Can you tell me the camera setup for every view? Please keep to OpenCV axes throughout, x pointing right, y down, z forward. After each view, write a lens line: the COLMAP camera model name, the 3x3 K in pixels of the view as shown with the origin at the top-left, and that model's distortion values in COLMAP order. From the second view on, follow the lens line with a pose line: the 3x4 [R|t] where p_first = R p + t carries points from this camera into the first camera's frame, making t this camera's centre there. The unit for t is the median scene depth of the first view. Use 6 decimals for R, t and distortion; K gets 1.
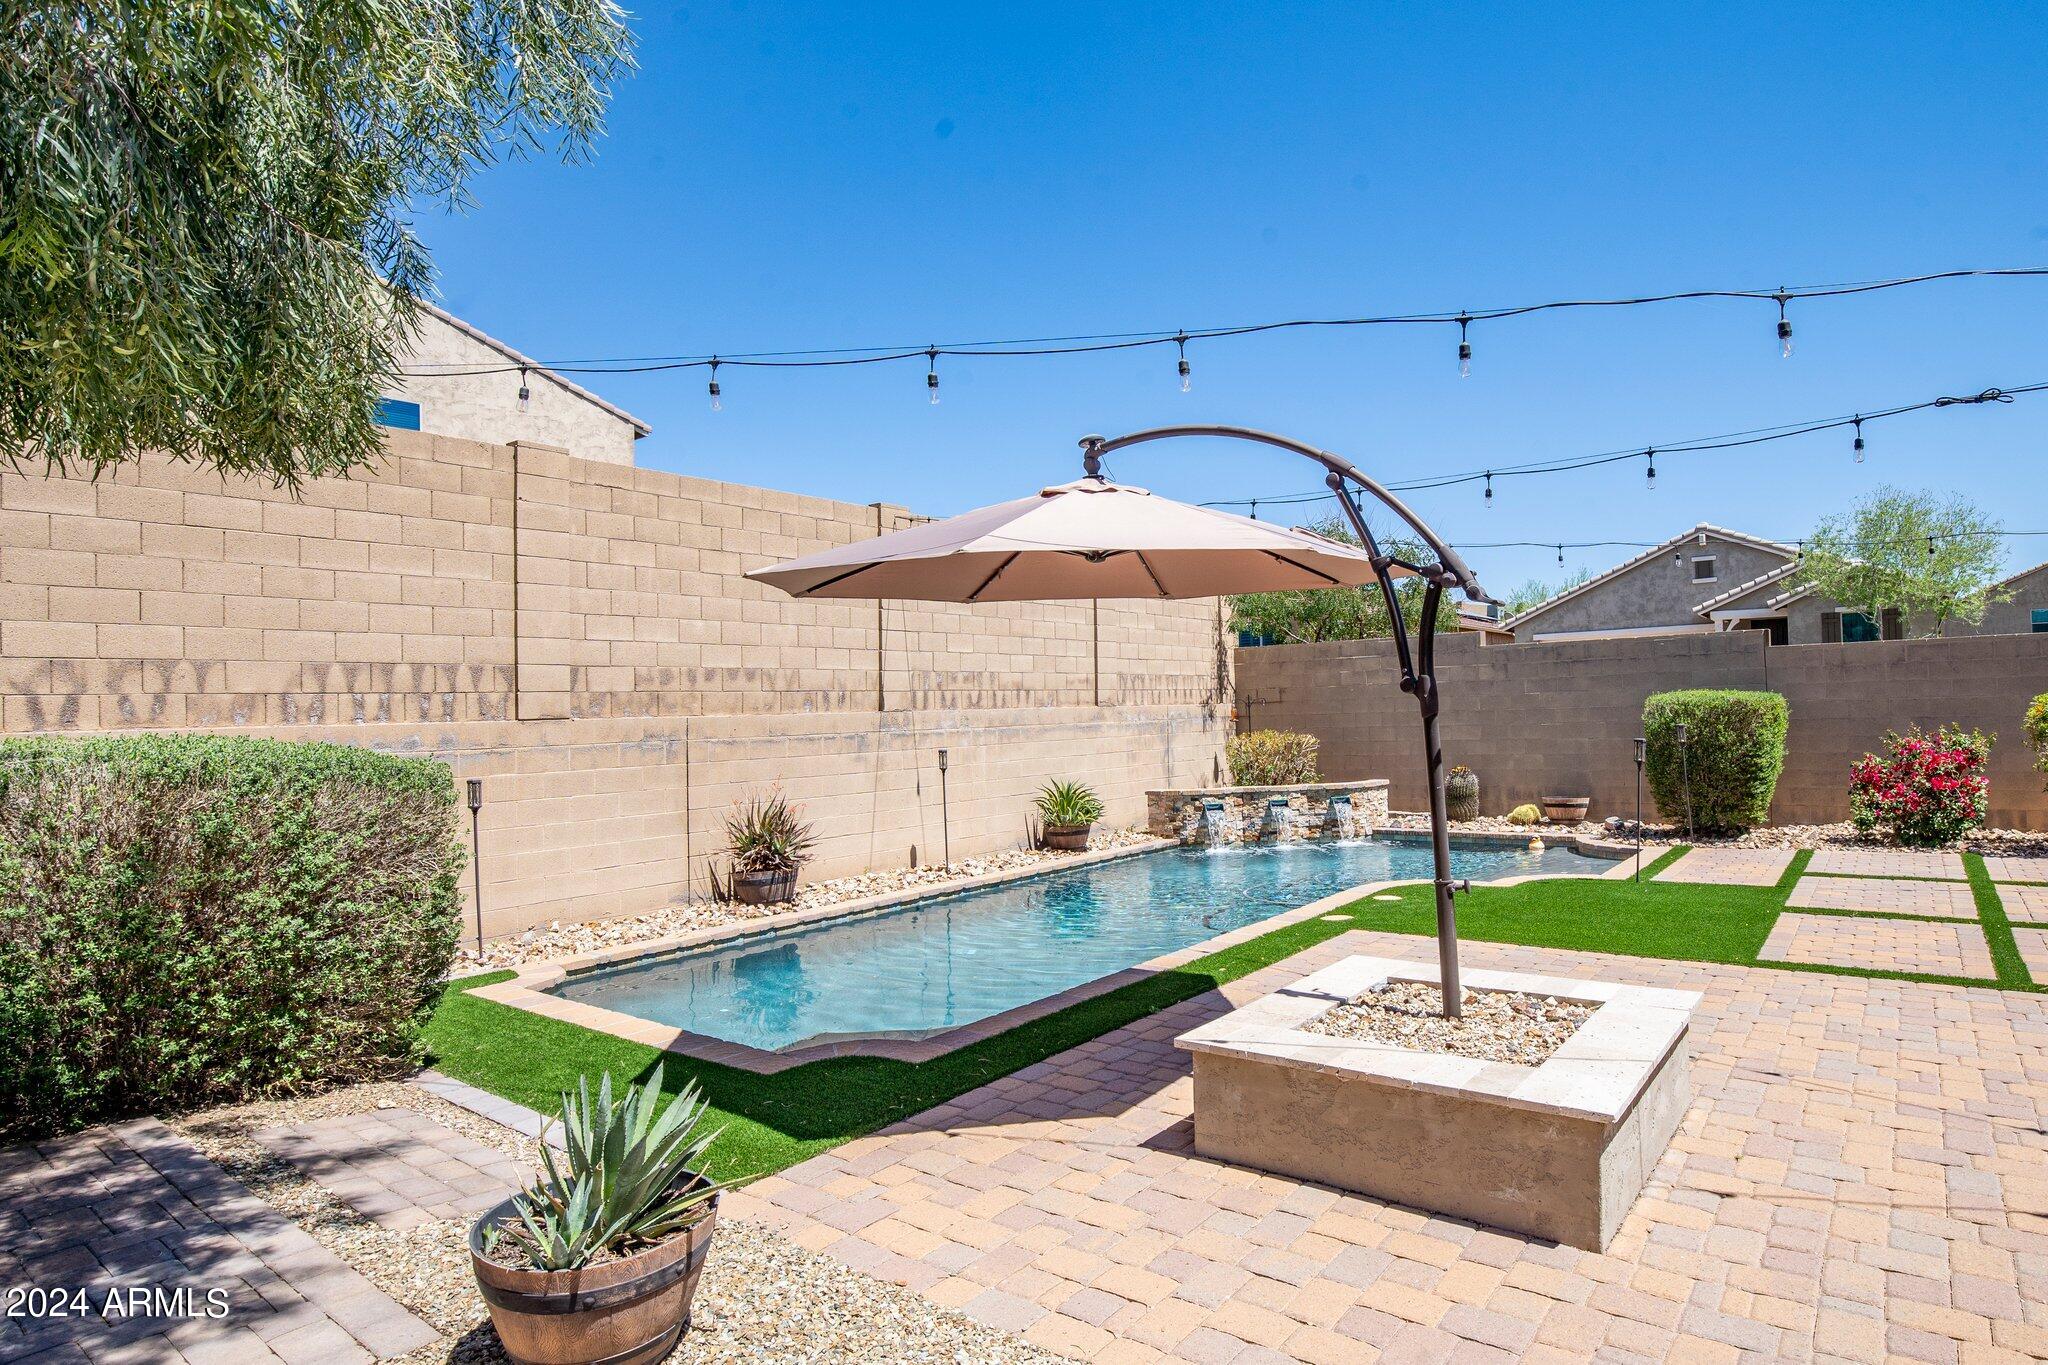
lens RADIAL K [[1088.4, 0, 1172.6], [0, 1088.4, 682.0], [0, 0, 1]] dist [-0.023614, 0.000374]
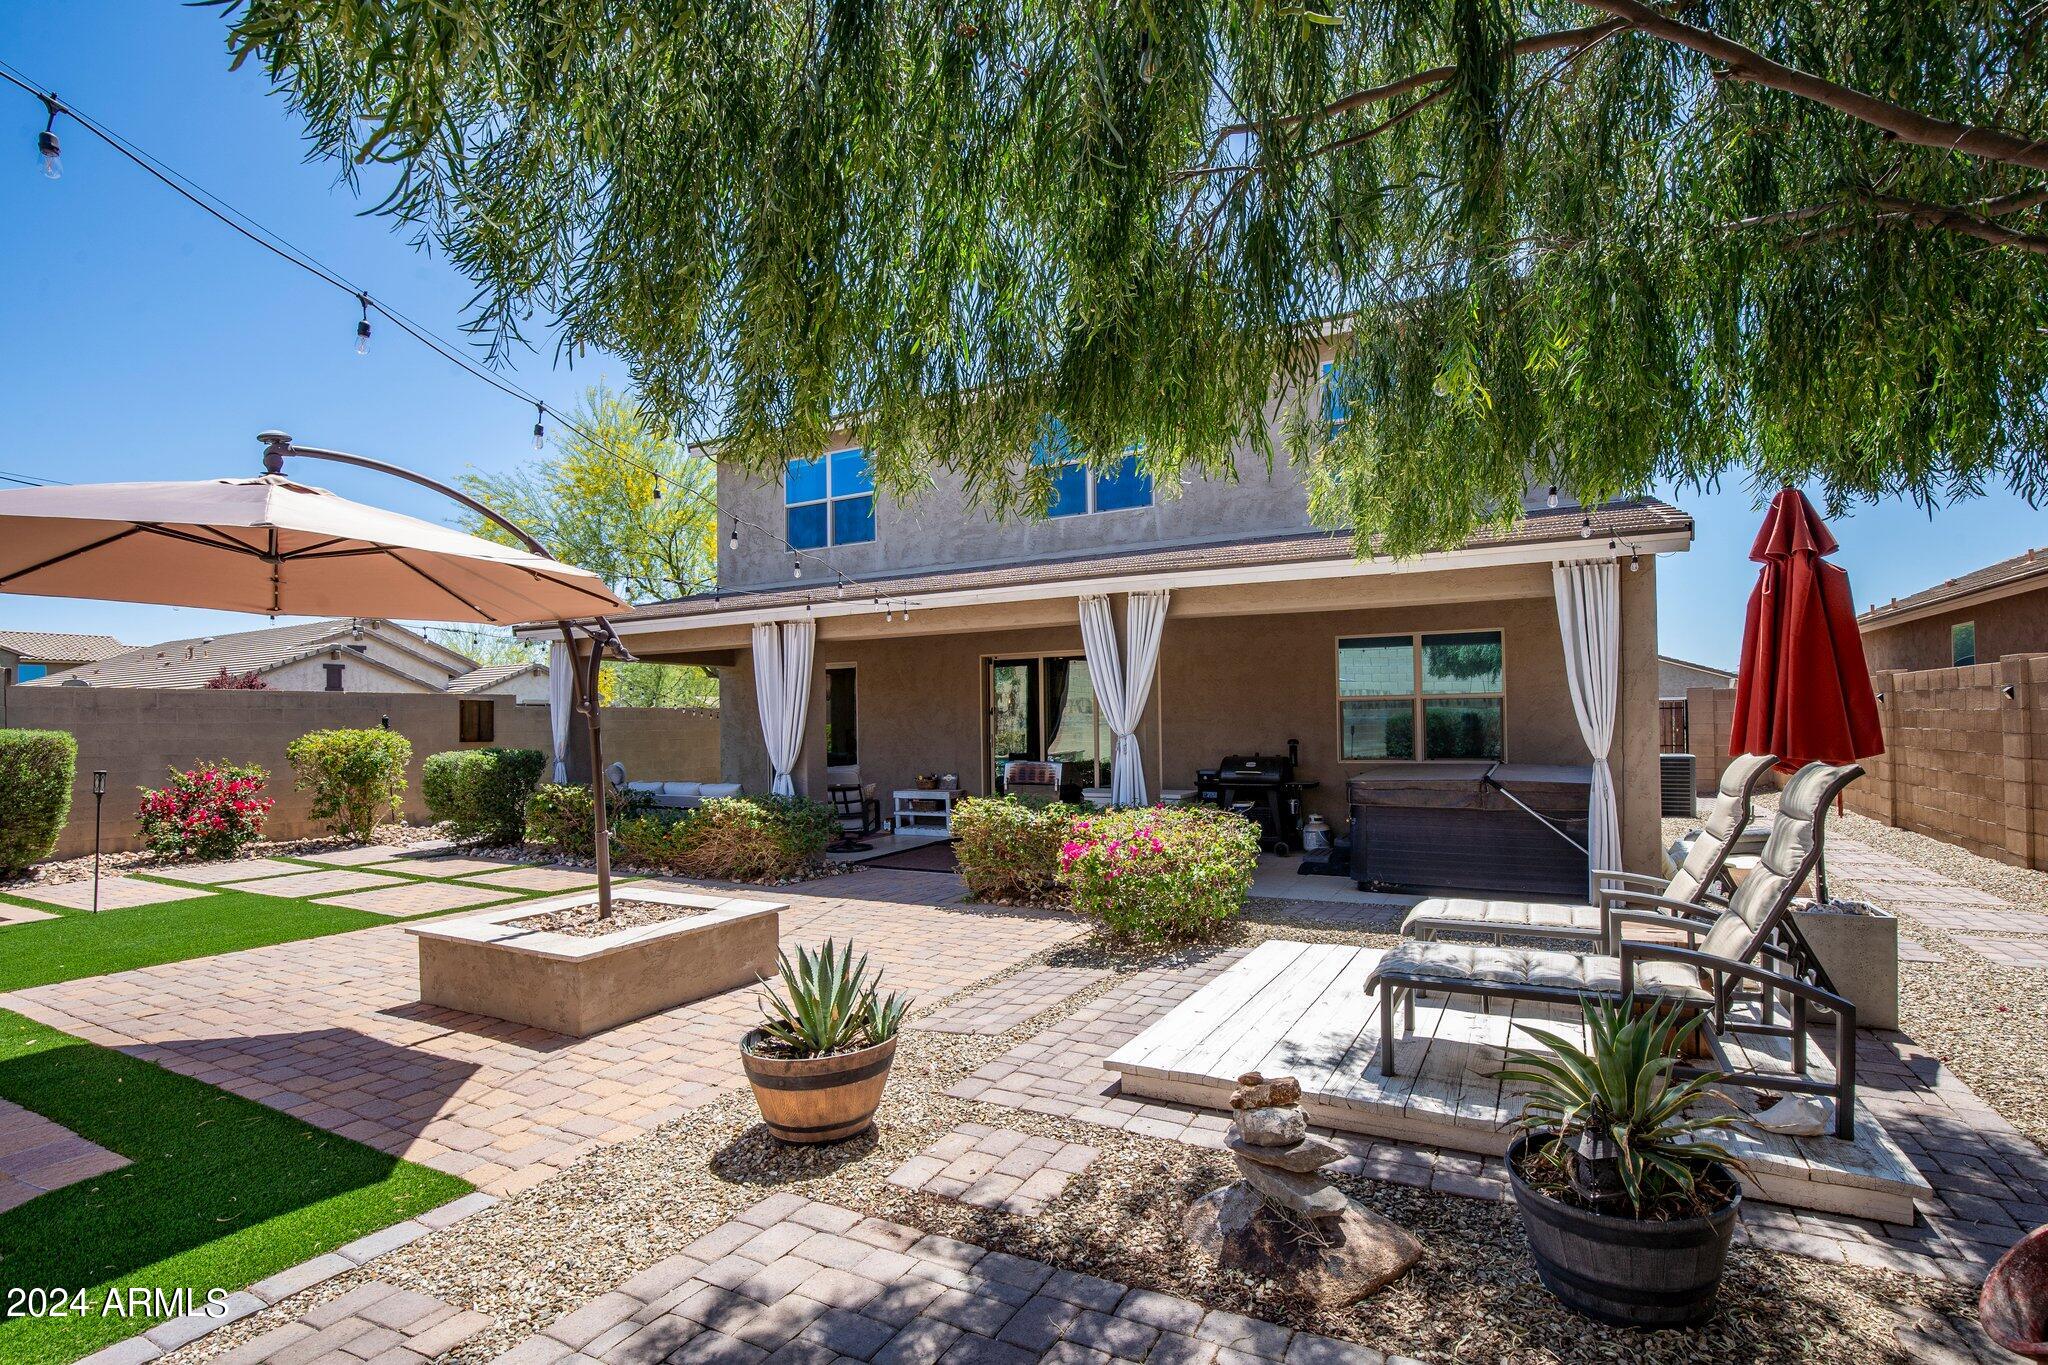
lens RADIAL K [[967.0, 0, 1053.0], [0, 967.0, 717.2], [0, 0, 1]] dist [-0.029504, 0.002494]
pose [[-0.124062, 0.034212, 0.991684, -0.420090], [-0.008375, 0.999334, -0.035523, 0.021253], [-0.992239, -0.012712, -0.123693, 0.195253]]
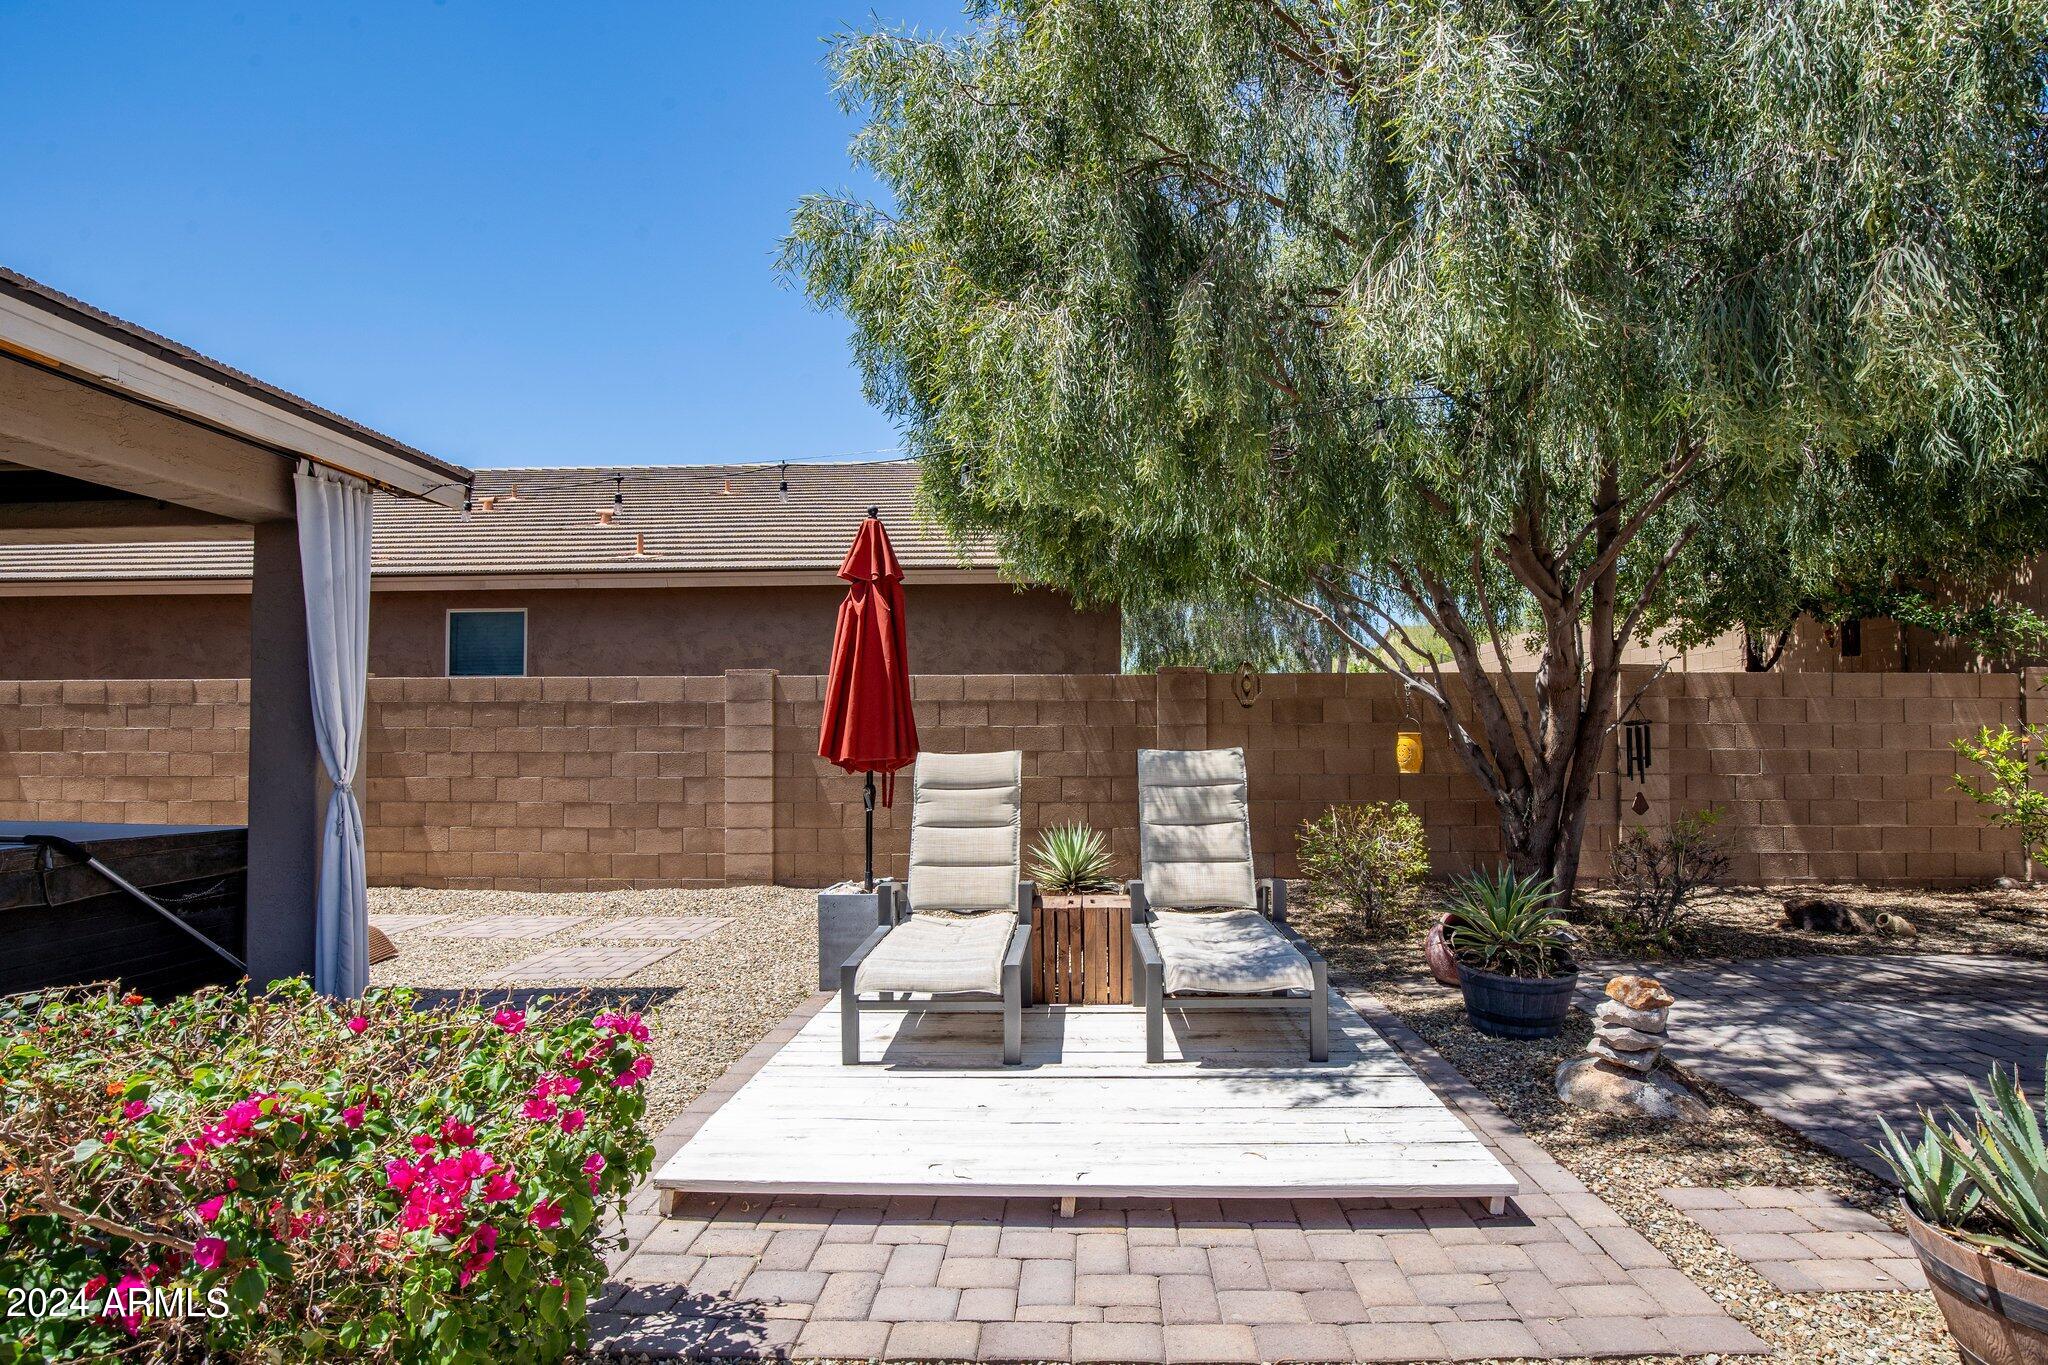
lens RADIAL K [[967.0, 0, 1053.0], [0, 967.0, 717.2], [0, 0, 1]] dist [-0.029504, 0.002494]
pose [[-0.837667, 0.018820, -0.545858, 0.109673], [0.042389, 0.998632, -0.030619, 0.020367], [0.544535, -0.048787, -0.837318, 0.263210]]
